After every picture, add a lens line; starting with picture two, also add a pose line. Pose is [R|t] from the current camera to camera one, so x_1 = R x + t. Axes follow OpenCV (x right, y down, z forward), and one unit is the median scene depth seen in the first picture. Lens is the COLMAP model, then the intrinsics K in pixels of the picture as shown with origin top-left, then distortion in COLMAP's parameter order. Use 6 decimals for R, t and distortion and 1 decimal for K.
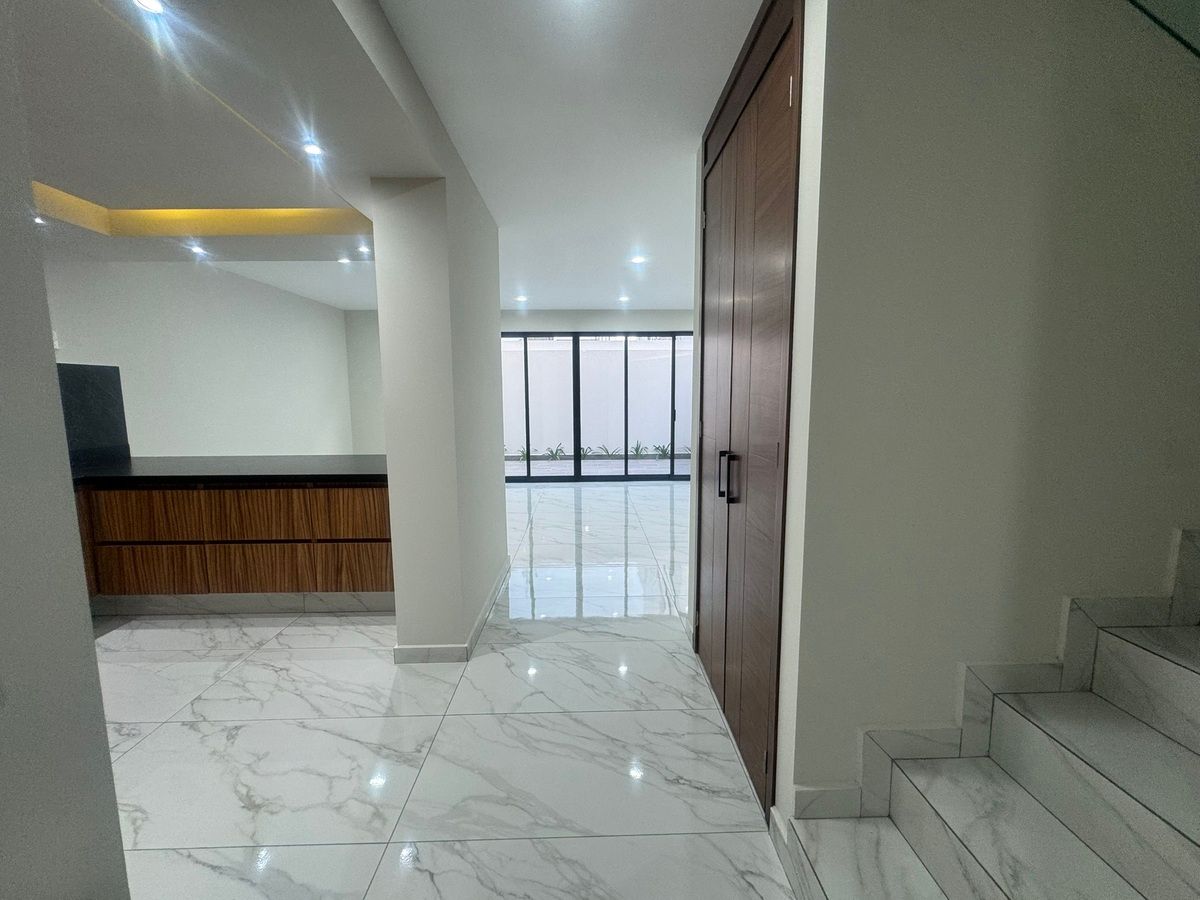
lens RADIAL K [[480.9, 0, 598.4], [0, 480.9, 450.6], [0, 0, 1]] dist [-0.001090, 0.000360]
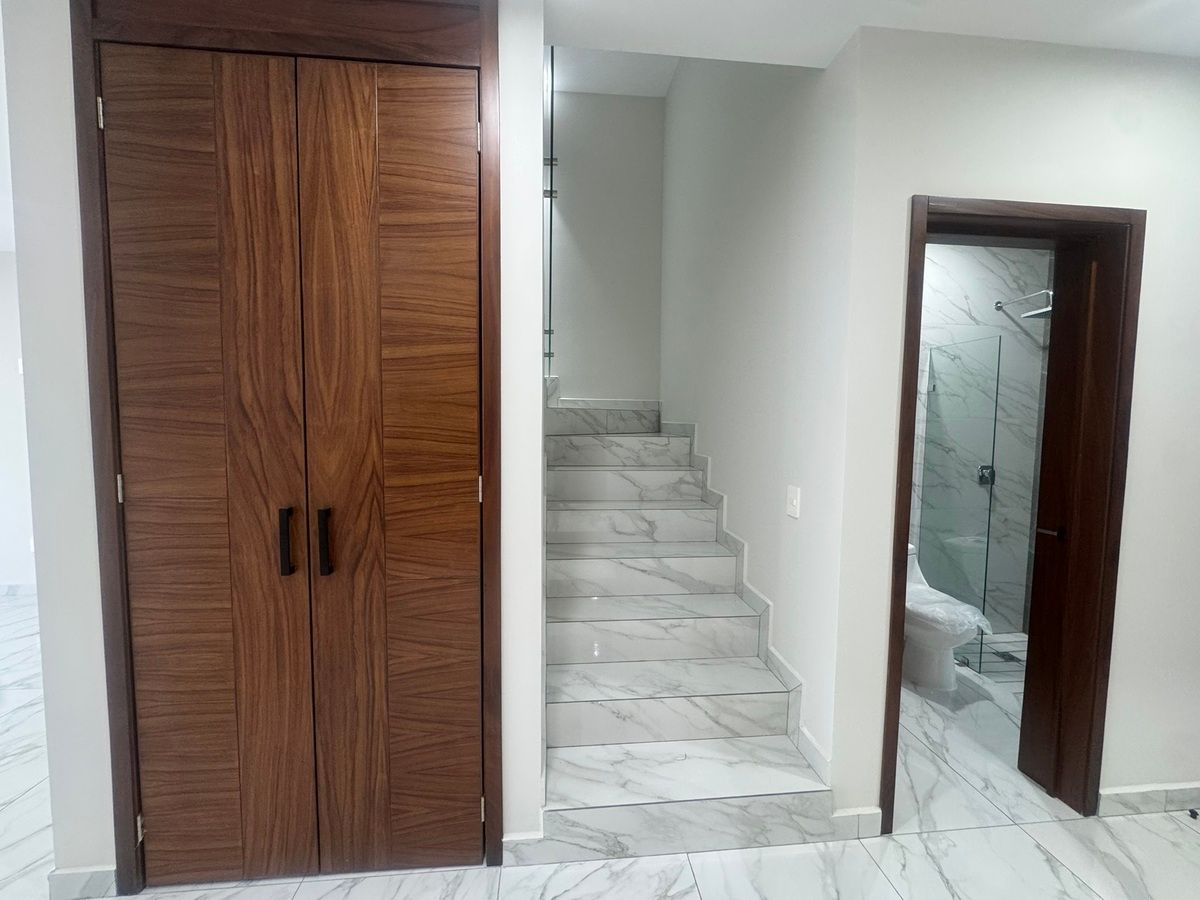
lens RADIAL K [[480.9, 0, 598.4], [0, 480.9, 450.6], [0, 0, 1]] dist [-0.001090, 0.000360]
pose [[-0.070951, -0.056781, 0.995862, -0.676300], [0.109162, 0.991940, 0.064335, -0.111542], [-0.991489, 0.113274, -0.064180, 0.874735]]
